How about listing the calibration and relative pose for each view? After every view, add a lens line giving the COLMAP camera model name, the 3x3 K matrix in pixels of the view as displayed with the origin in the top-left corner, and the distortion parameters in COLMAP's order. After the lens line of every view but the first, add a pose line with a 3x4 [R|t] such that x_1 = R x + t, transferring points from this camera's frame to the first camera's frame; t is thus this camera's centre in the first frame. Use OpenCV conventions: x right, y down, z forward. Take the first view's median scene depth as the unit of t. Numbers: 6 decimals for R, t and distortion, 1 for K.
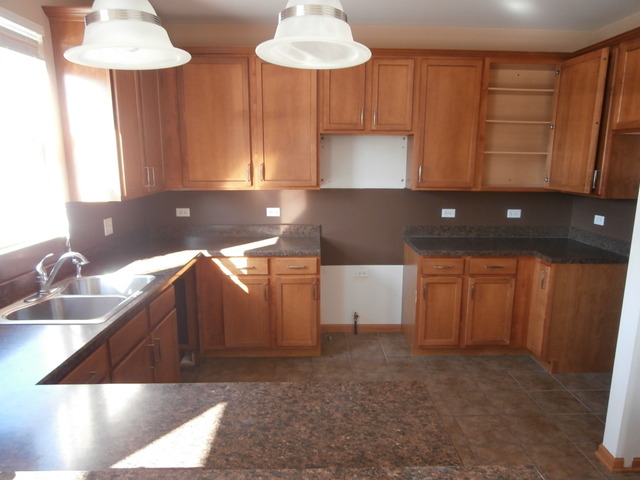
lens RADIAL K [[438.4, 0, 321.4], [0, 438.4, 242.2], [0, 0, 1]] dist [-0.002382, -0.000272]
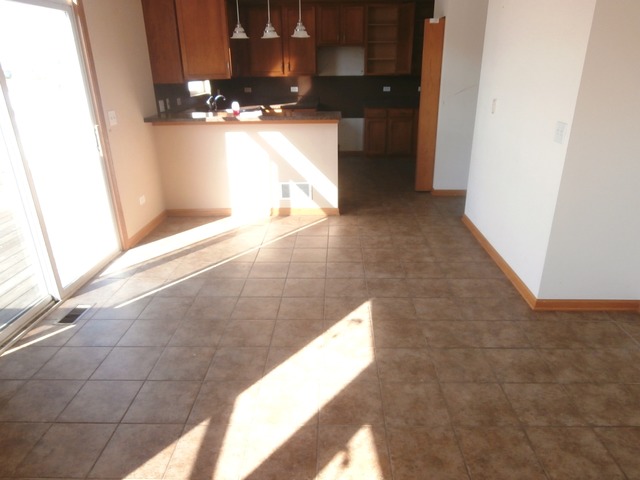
lens RADIAL K [[438.4, 0, 319.0], [0, 438.4, 238.6], [0, 0, 1]] dist [-0.002382, -0.000272]
pose [[0.997025, 0.006484, -0.076801, 0.162352], [0.007095, 0.984502, 0.175228, 0.259430], [0.076747, -0.175252, 0.981528, -1.091636]]
